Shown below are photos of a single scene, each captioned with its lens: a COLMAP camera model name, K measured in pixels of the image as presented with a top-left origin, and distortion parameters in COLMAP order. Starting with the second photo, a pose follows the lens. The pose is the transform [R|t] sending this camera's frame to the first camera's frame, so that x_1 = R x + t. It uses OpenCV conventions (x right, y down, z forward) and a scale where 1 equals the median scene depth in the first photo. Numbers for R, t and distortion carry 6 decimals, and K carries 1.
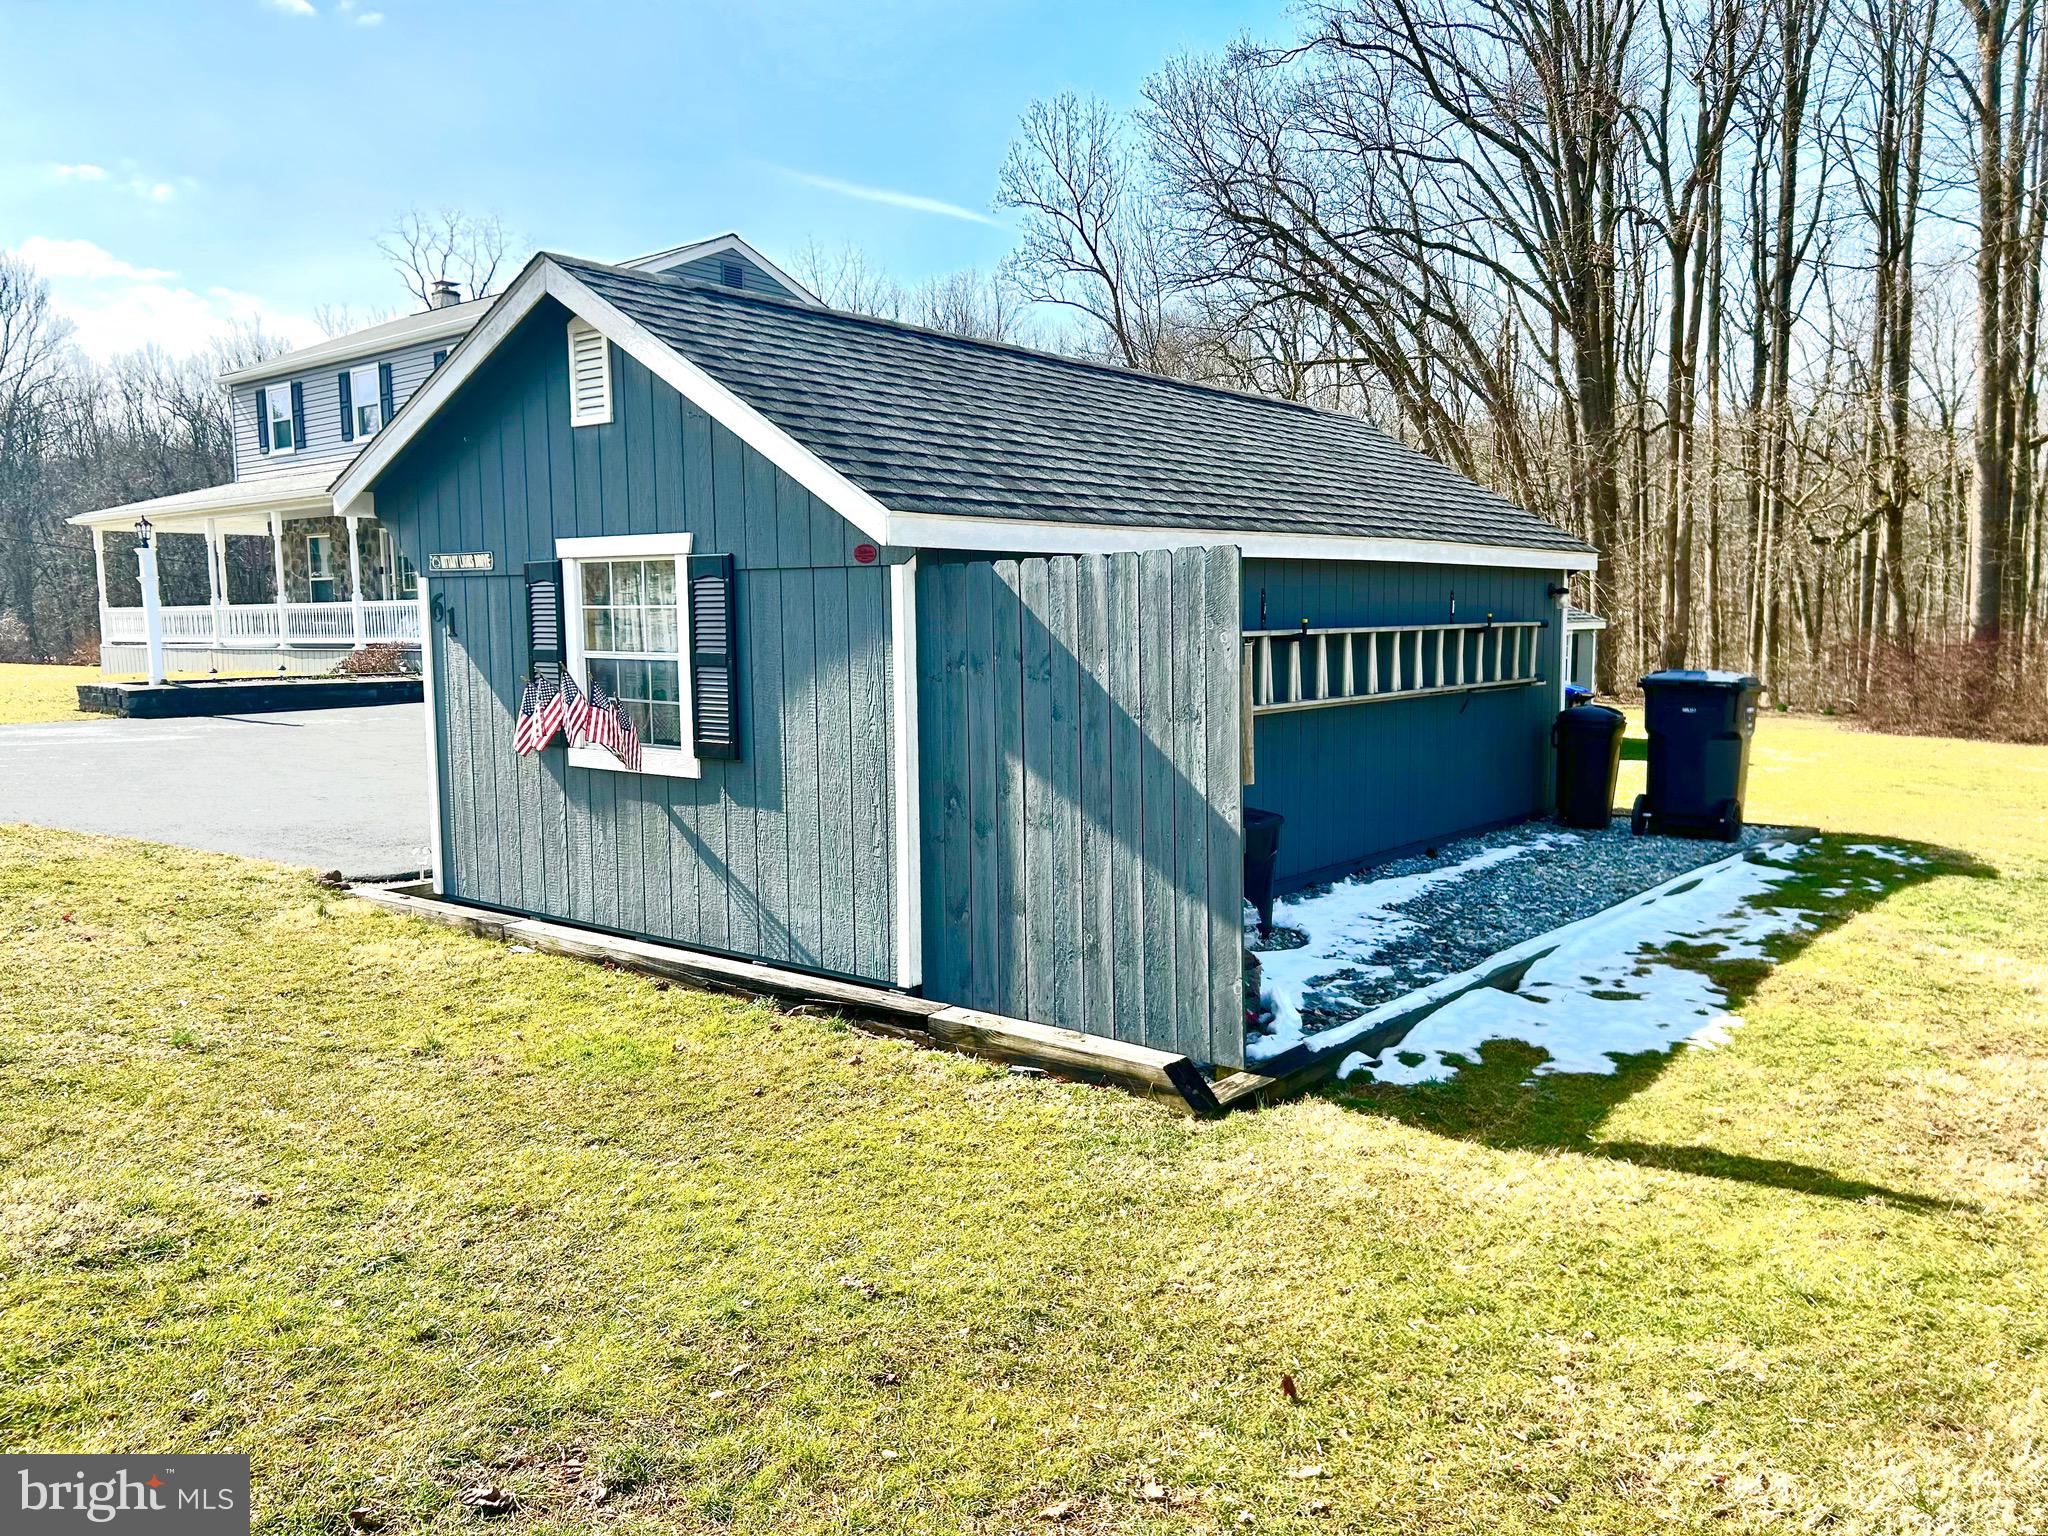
lens RADIAL K [[1548.9, 0, 1024.0], [0, 1548.9, 768.0], [0, 0, 1]] dist [0.091369, -0.135217]
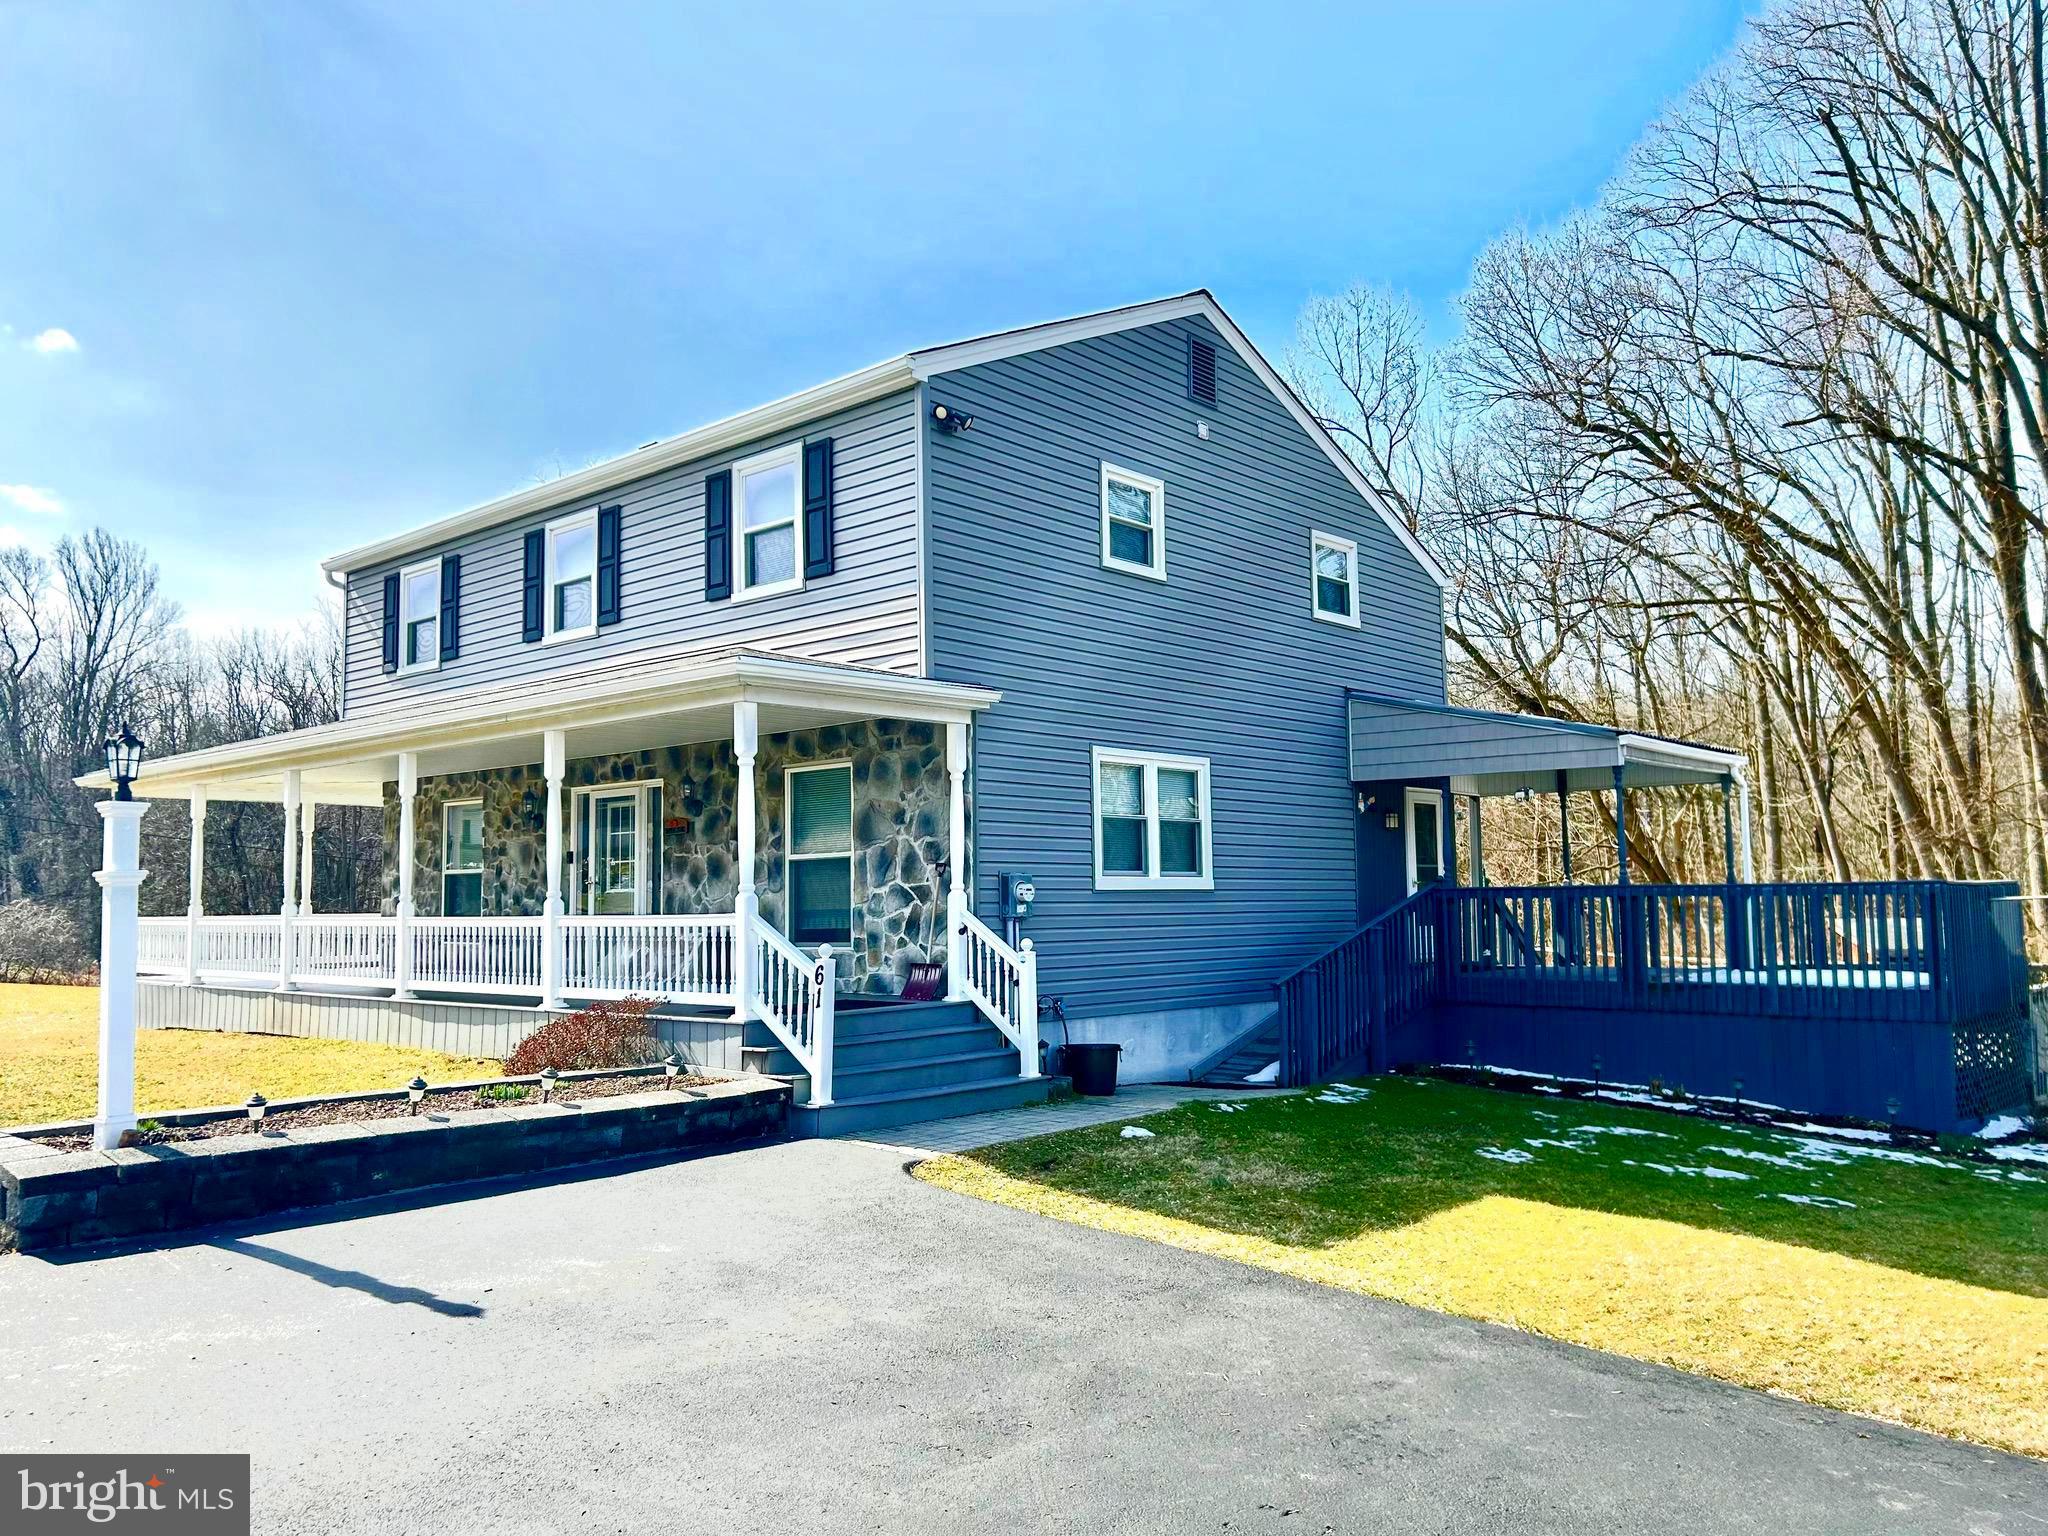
lens RADIAL K [[1548.9, 0, 1024.0], [0, 1548.9, 768.0], [0, 0, 1]] dist [0.091369, -0.135217]
pose [[0.999099, -0.001007, -0.042434, -0.200092], [-0.006799, 0.983014, -0.183406, -0.048966], [0.041898, 0.183529, 0.982121, 0.396273]]
